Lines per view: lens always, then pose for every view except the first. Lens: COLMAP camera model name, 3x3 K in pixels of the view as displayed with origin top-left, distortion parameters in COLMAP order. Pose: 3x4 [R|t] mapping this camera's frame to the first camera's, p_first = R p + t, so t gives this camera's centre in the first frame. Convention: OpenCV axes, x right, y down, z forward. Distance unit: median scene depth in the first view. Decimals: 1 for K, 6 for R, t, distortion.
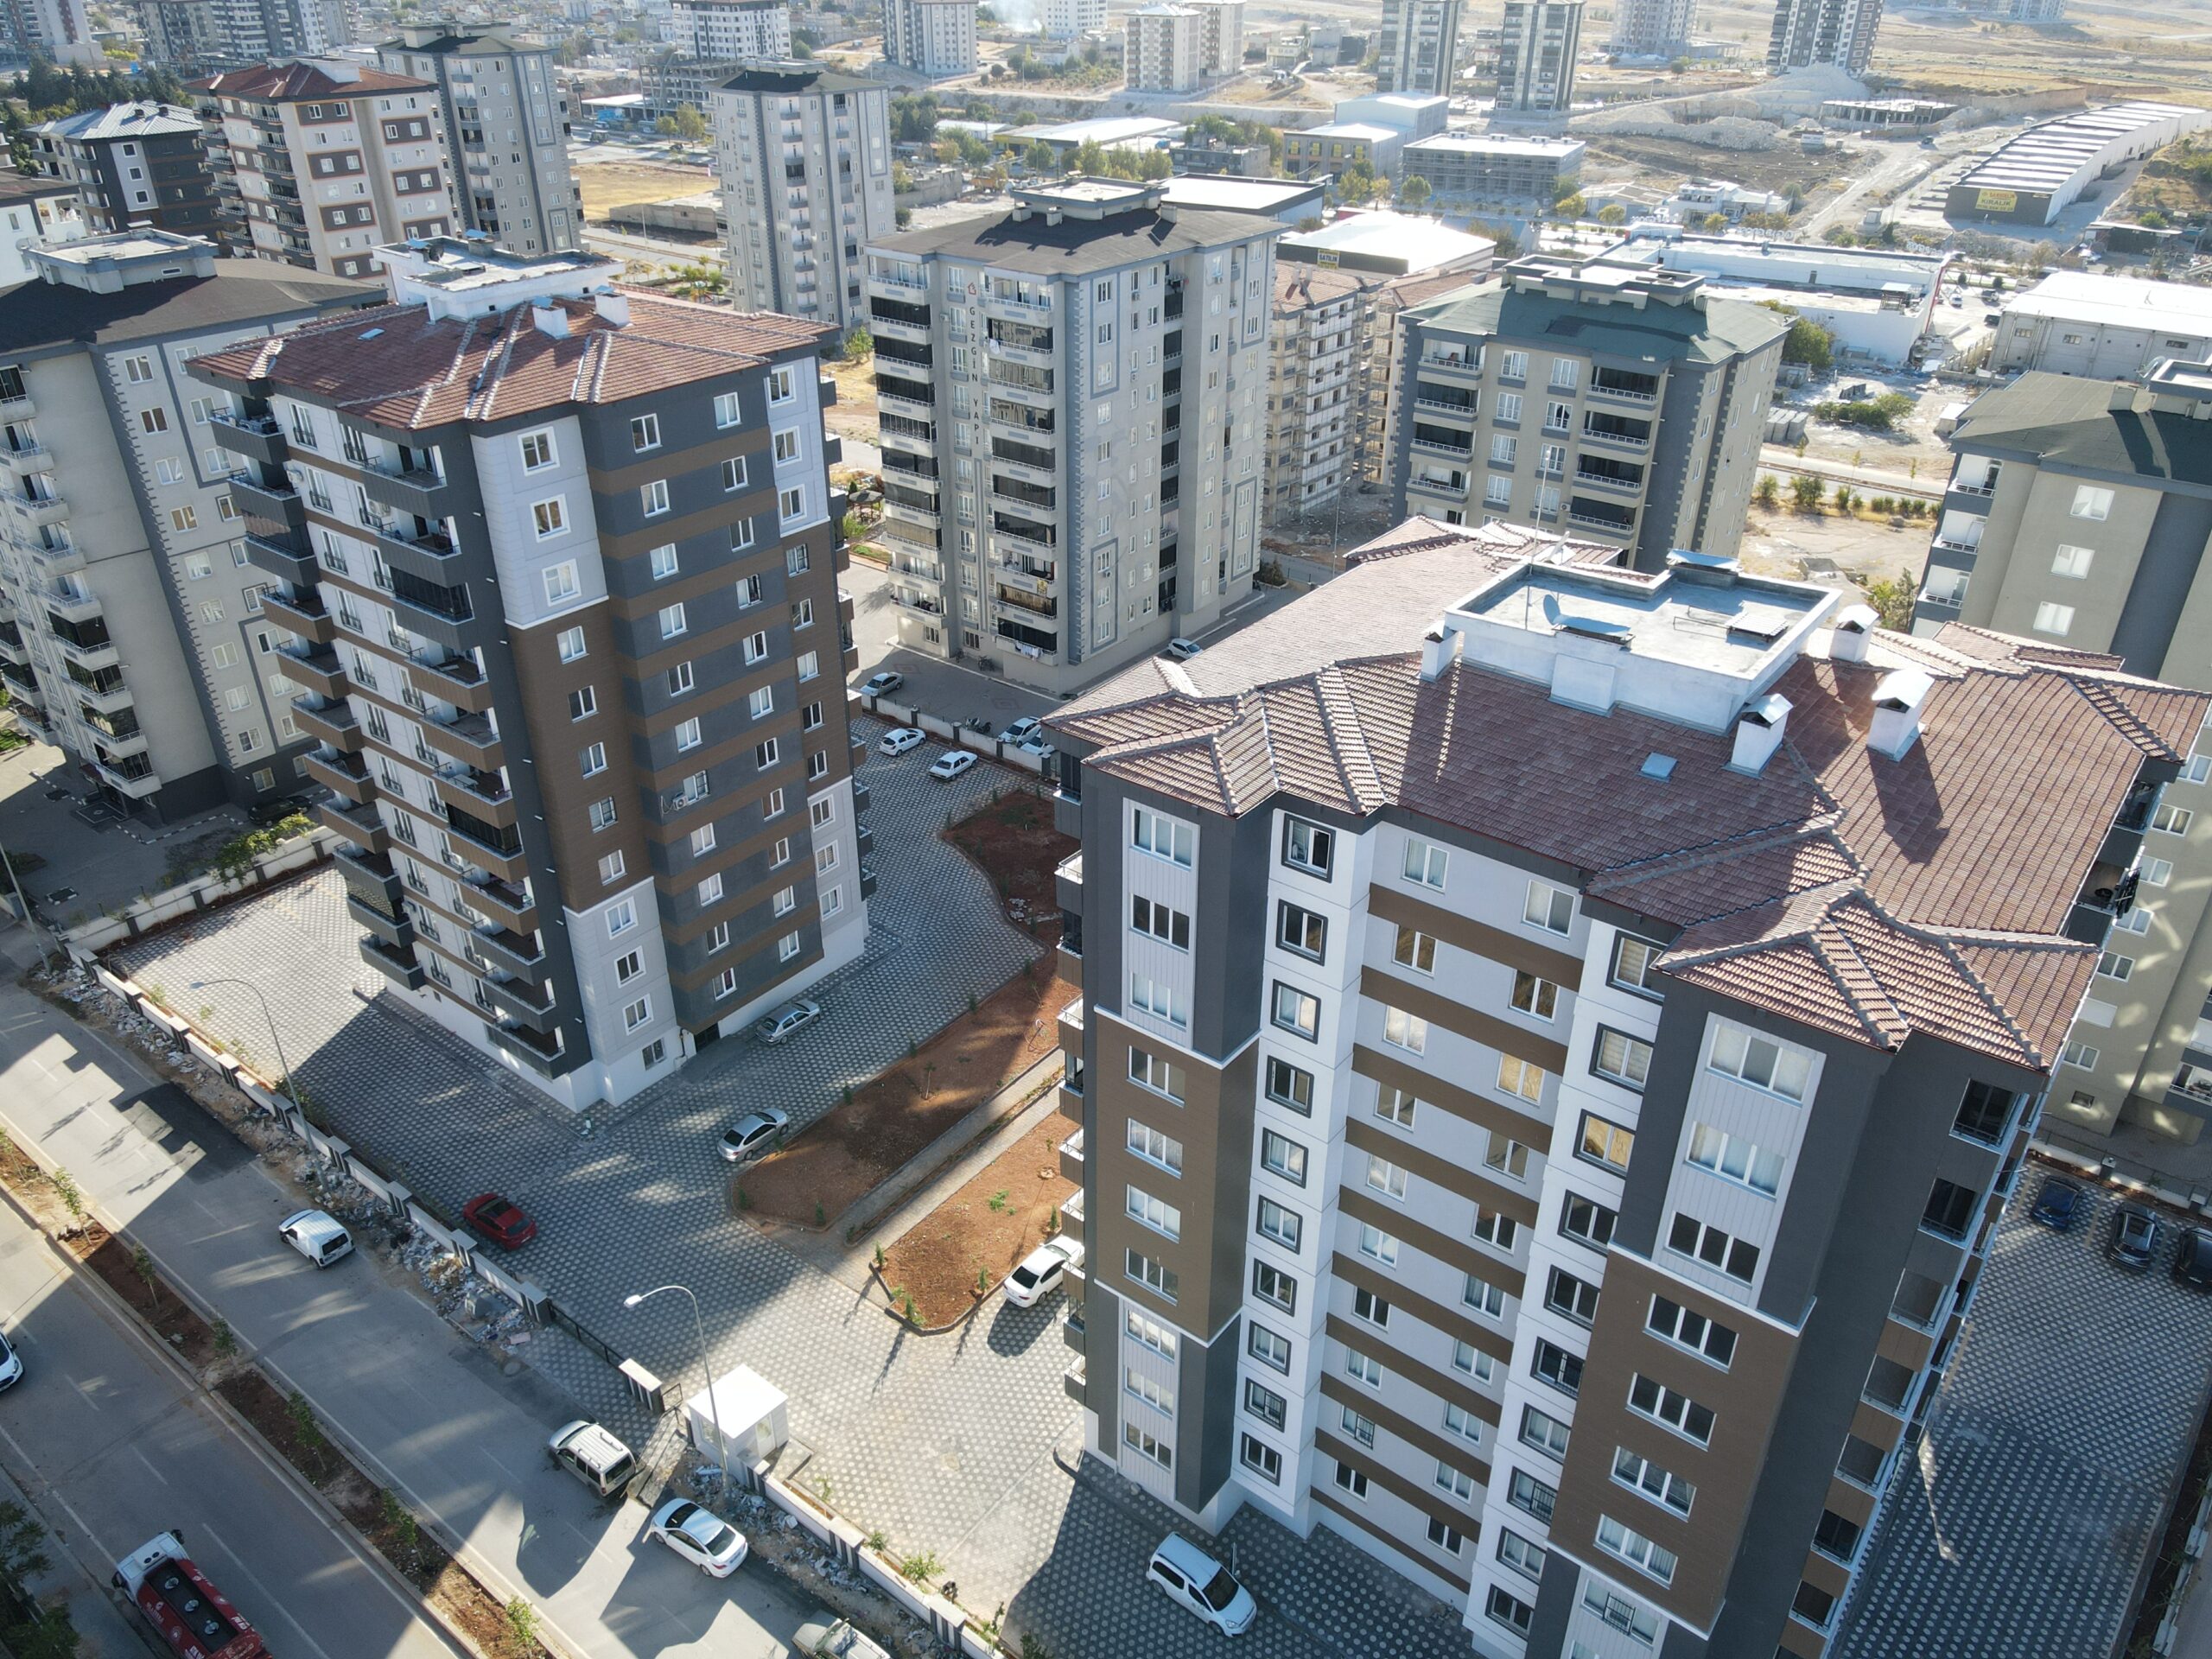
lens RADIAL K [[1610.6, 0, 1110.5], [0, 1610.6, 841.0], [0, 0, 1]] dist [0.014713, 0.012061]
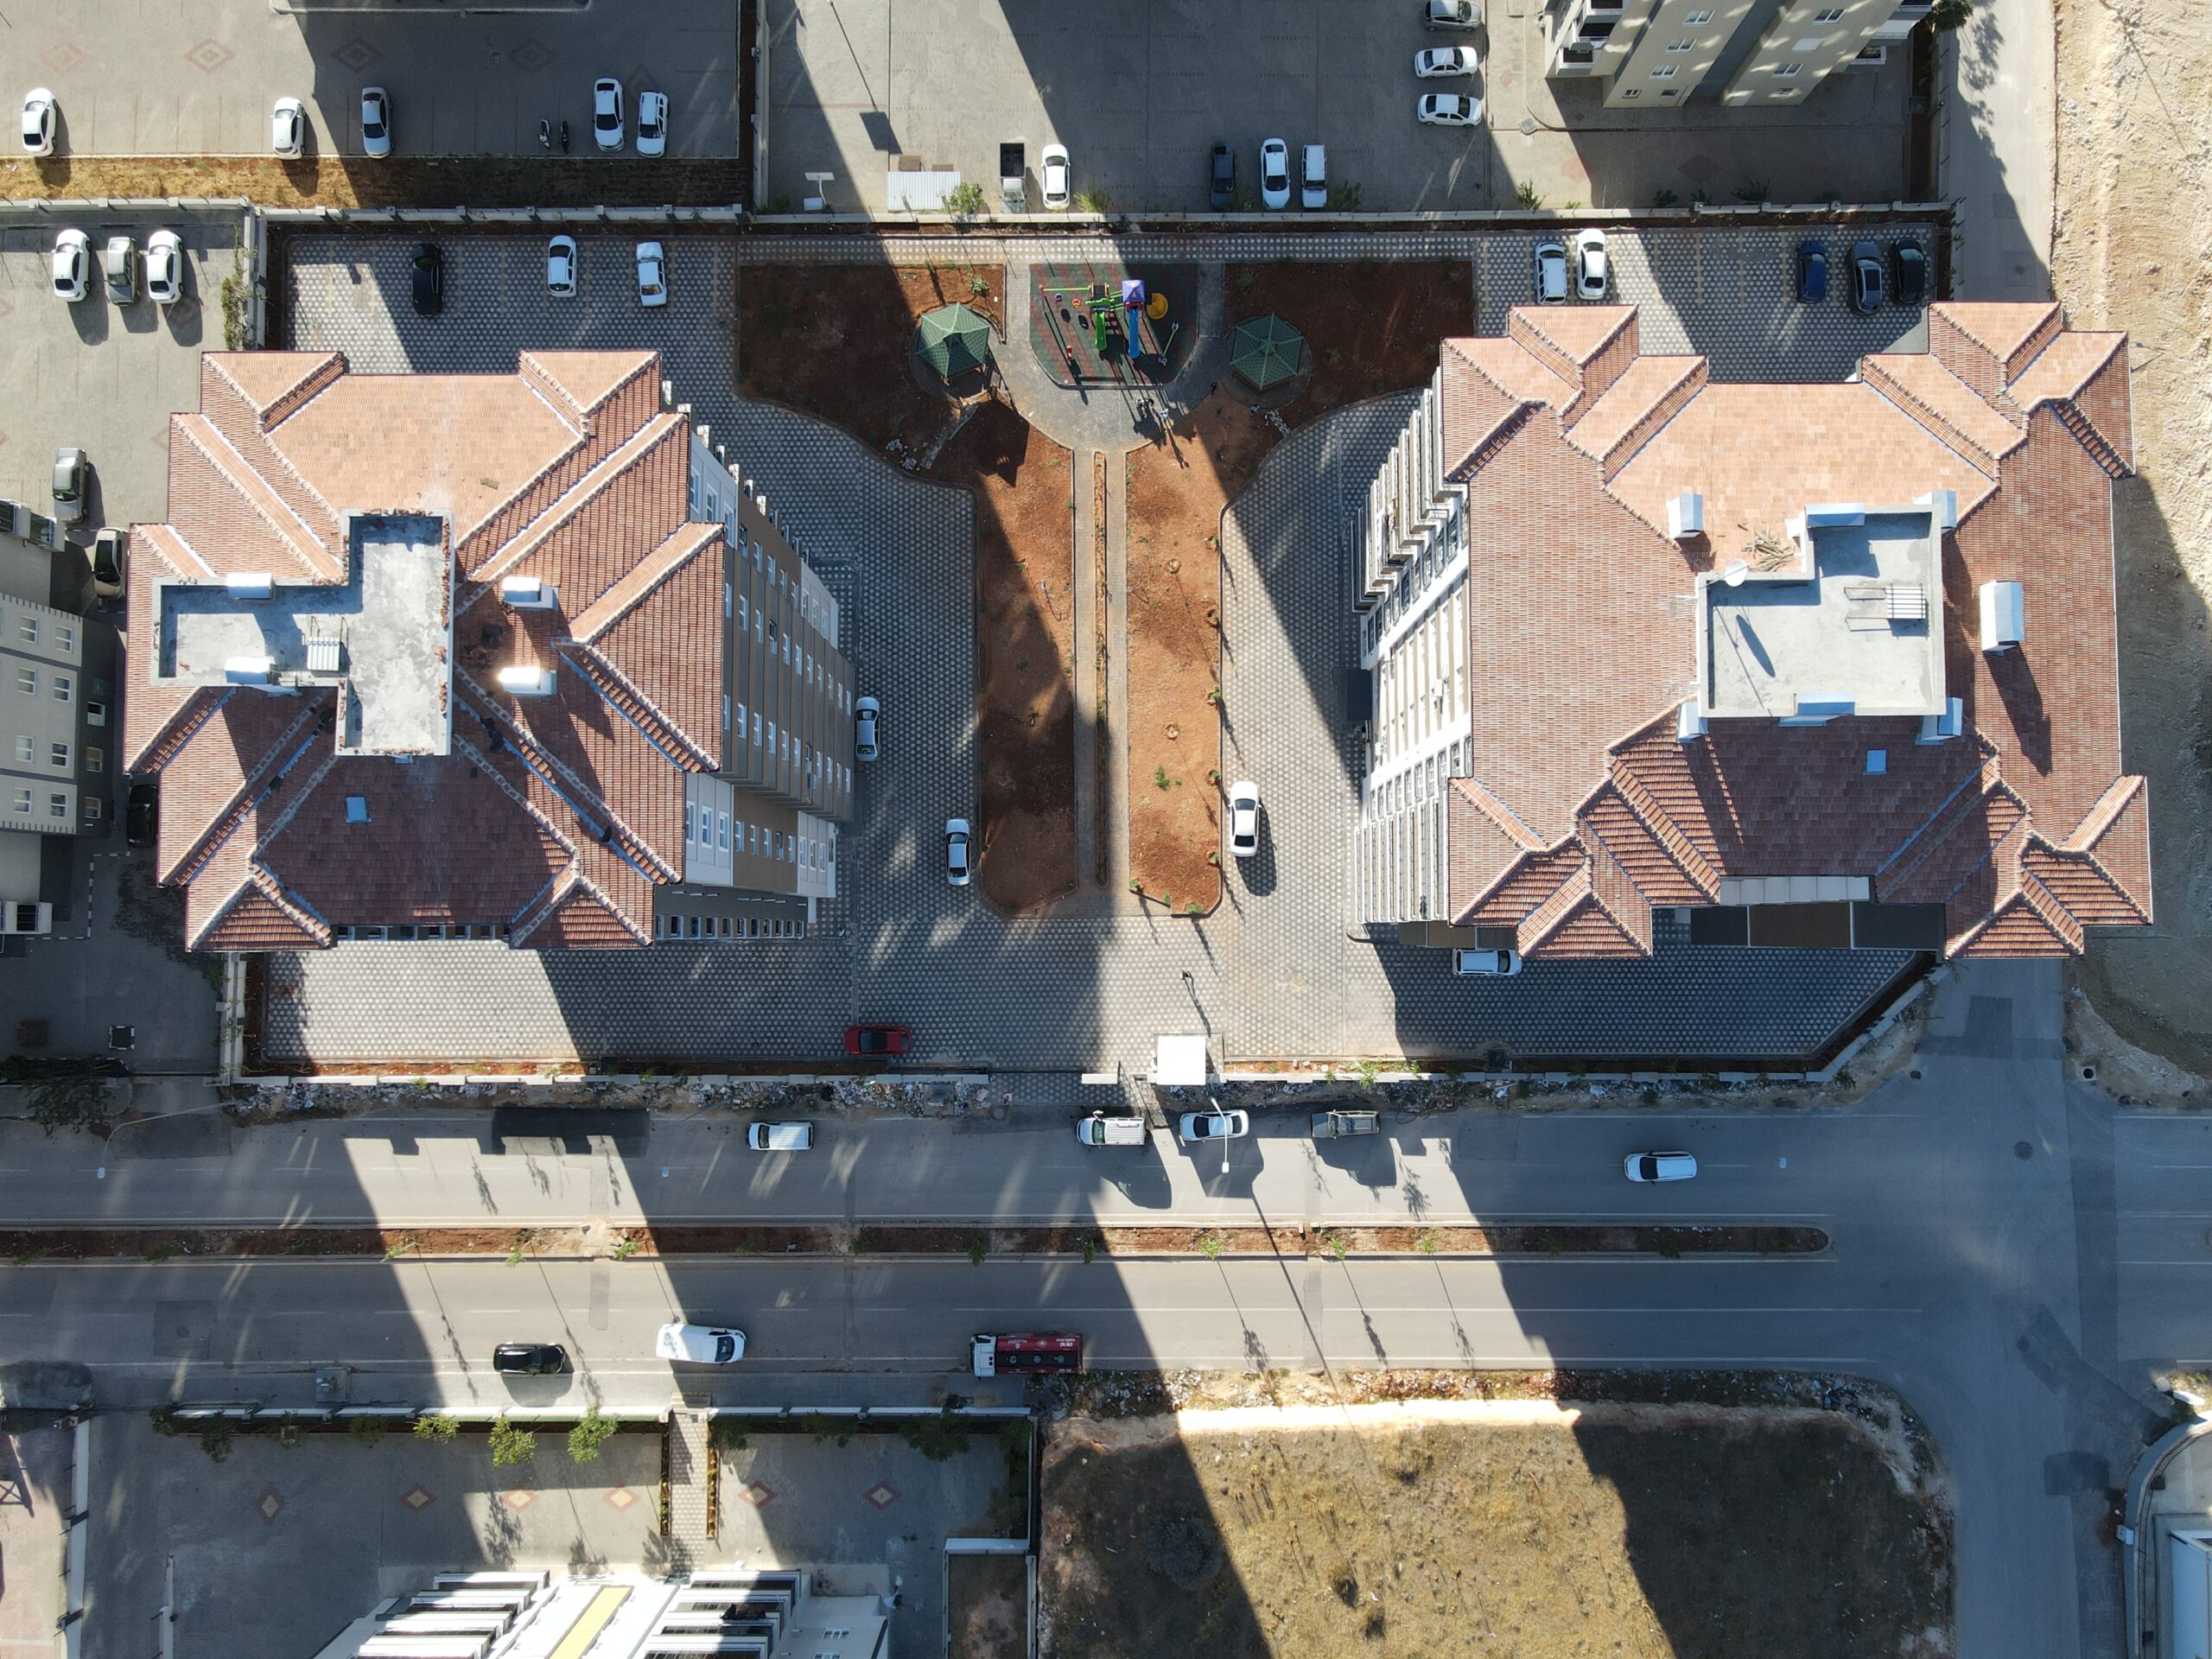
lens RADIAL K [[1610.6, 0, 1109.8], [0, 1610.6, 835.7], [0, 0, 1]] dist [0.014713, 0.012061]
pose [[0.791160, -0.610983, 0.027680, -0.155222], [0.315271, 0.446188, 0.837568, -0.788759], [-0.524091, -0.653924, 0.545631, 0.285480]]
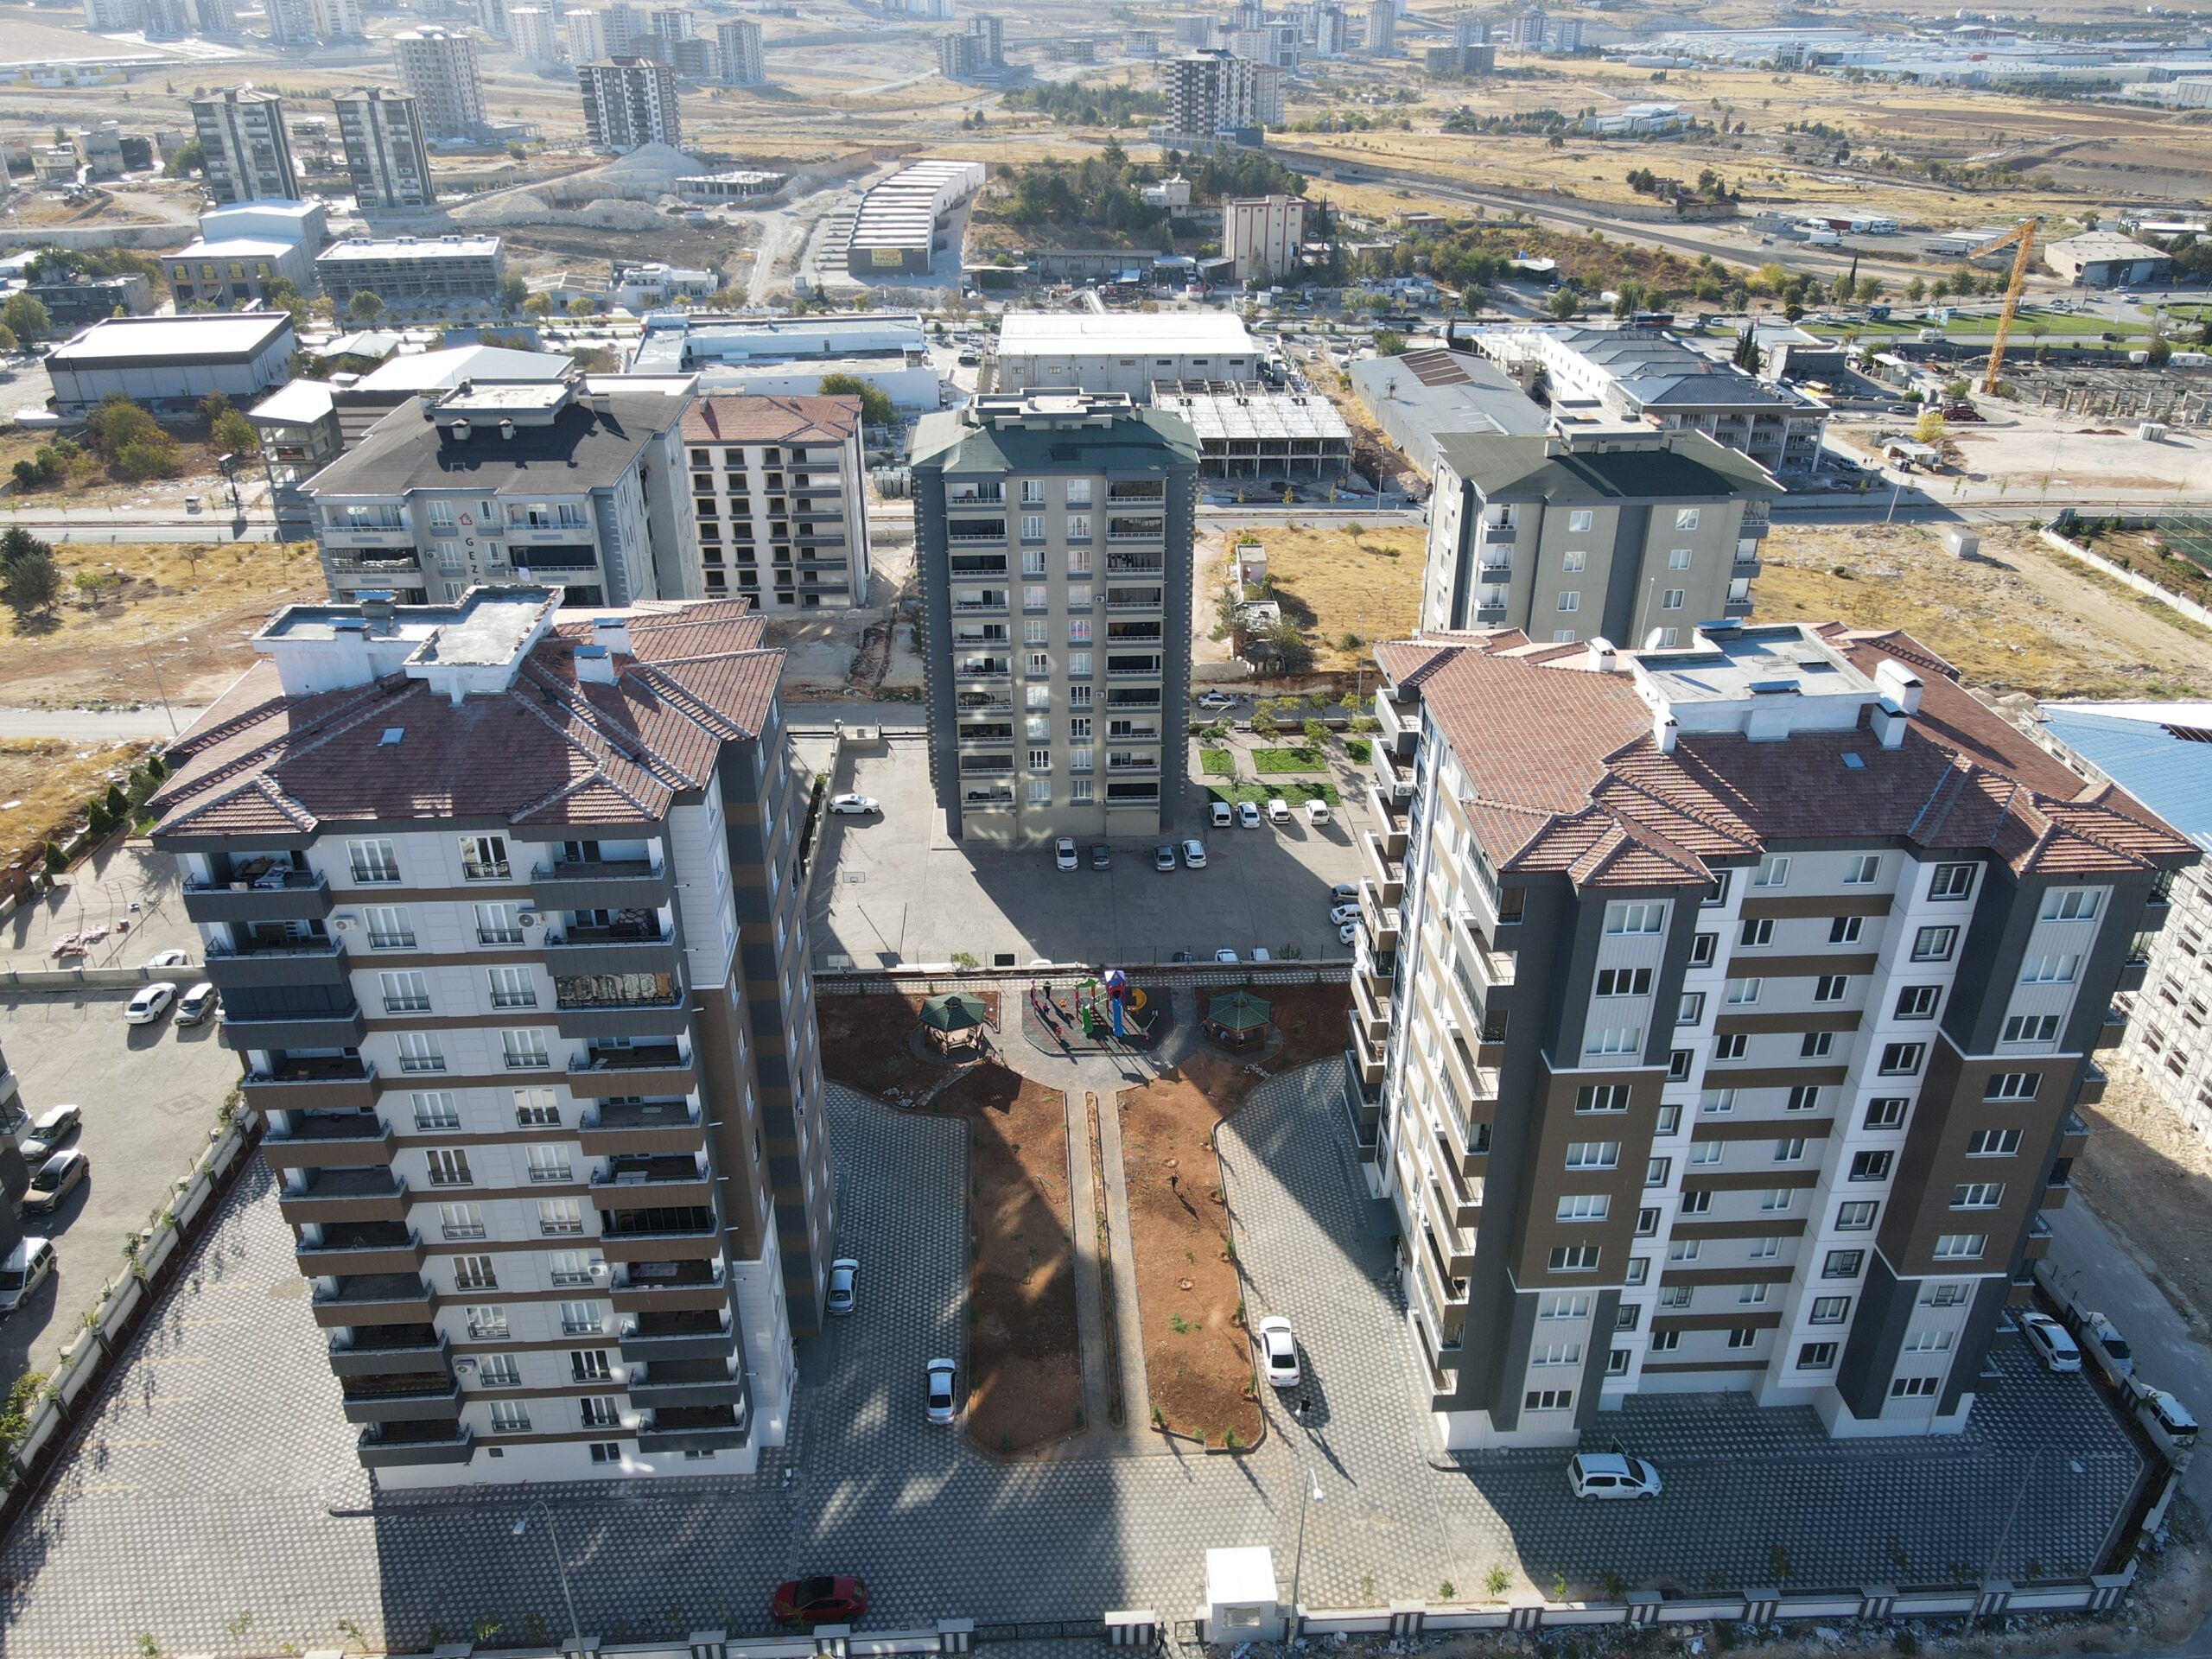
lens RADIAL K [[1610.6, 0, 1109.3], [0, 1610.6, 840.8], [0, 0, 1]] dist [0.014713, 0.012061]
pose [[0.757040, -0.314338, 0.572785, -0.598072], [0.330707, 0.940421, 0.079002, -0.179504], [-0.563492, 0.129616, 0.815890, 0.083601]]
